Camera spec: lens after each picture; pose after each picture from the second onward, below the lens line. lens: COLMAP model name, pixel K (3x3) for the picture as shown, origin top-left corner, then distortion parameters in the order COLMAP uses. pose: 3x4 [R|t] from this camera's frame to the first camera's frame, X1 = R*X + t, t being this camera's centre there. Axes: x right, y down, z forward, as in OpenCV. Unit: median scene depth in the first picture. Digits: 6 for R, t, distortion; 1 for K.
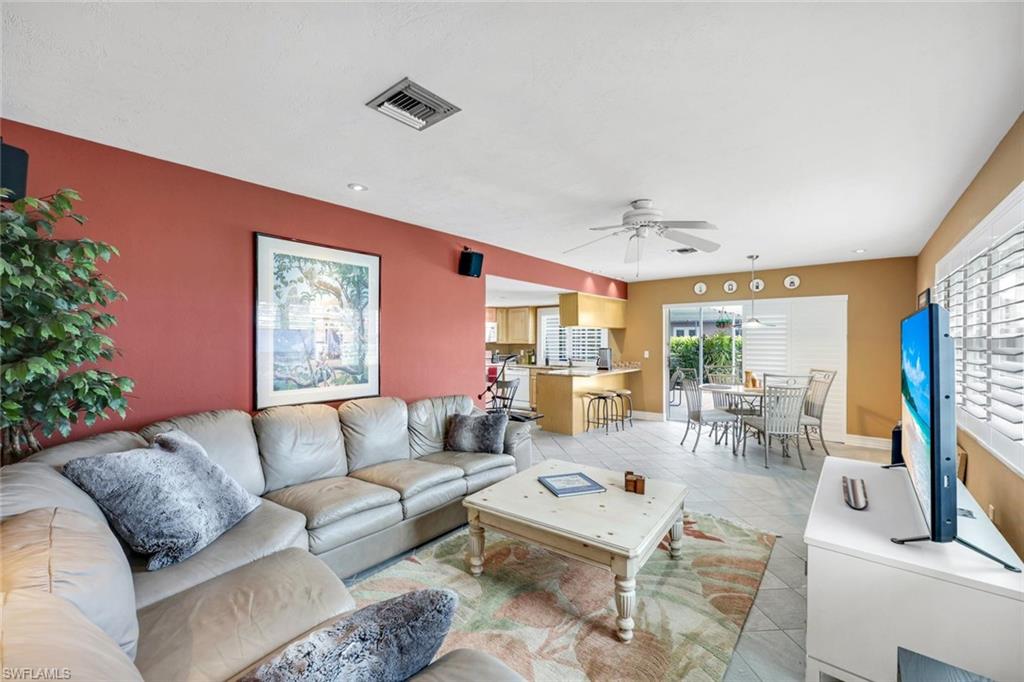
lens RADIAL K [[422.6, 0, 513.8], [0, 422.6, 344.1], [0, 0, 1]] dist [0.003363, 0.000473]
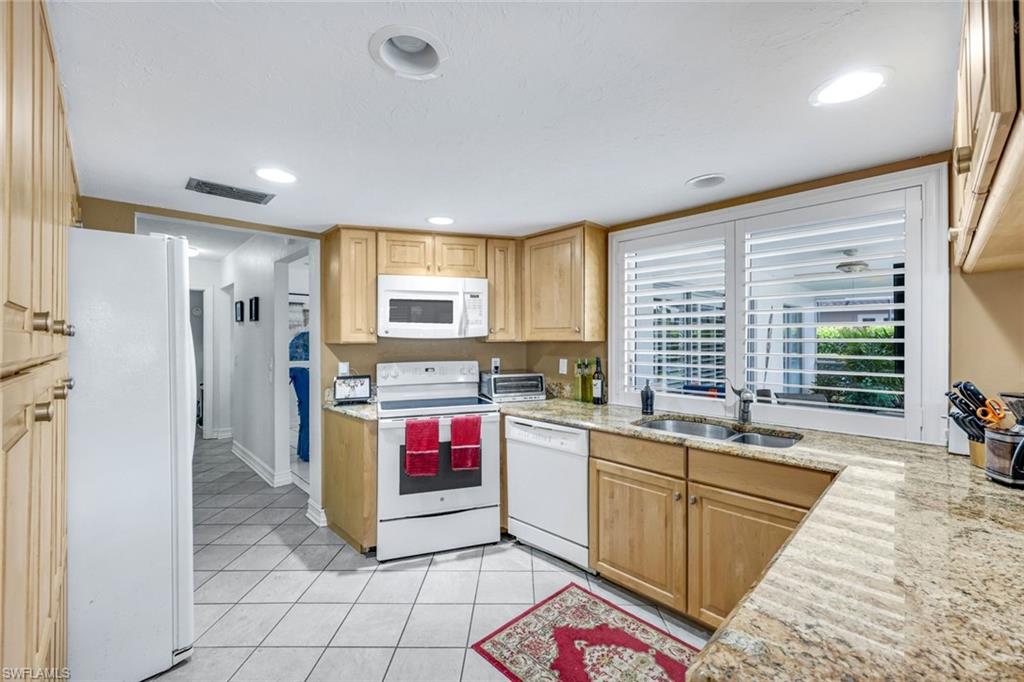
lens RADIAL K [[422.6, 0, 512.5], [0, 422.6, 335.8], [0, 0, 1]] dist [0.003363, 0.000473]
pose [[0.994365, -0.007642, -0.105736, 0.019494], [0.006671, 0.999932, -0.009525, -0.002975], [0.105801, 0.008766, 0.994349, 0.832238]]
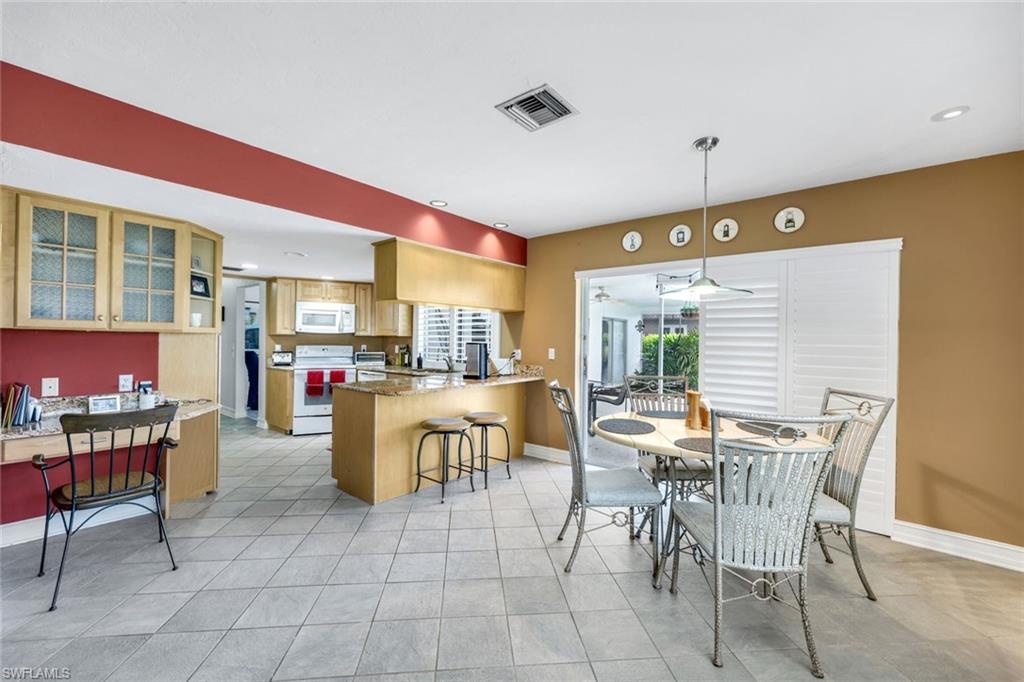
lens RADIAL K [[422.6, 0, 511.6], [0, 422.6, 342.7], [0, 0, 1]] dist [0.003363, 0.000473]
pose [[0.999917, 0.012032, 0.004640, 0.262171], [-0.012040, 0.999926, 0.001725, 0.007915], [-0.004619, -0.001781, 0.999988, 0.400575]]
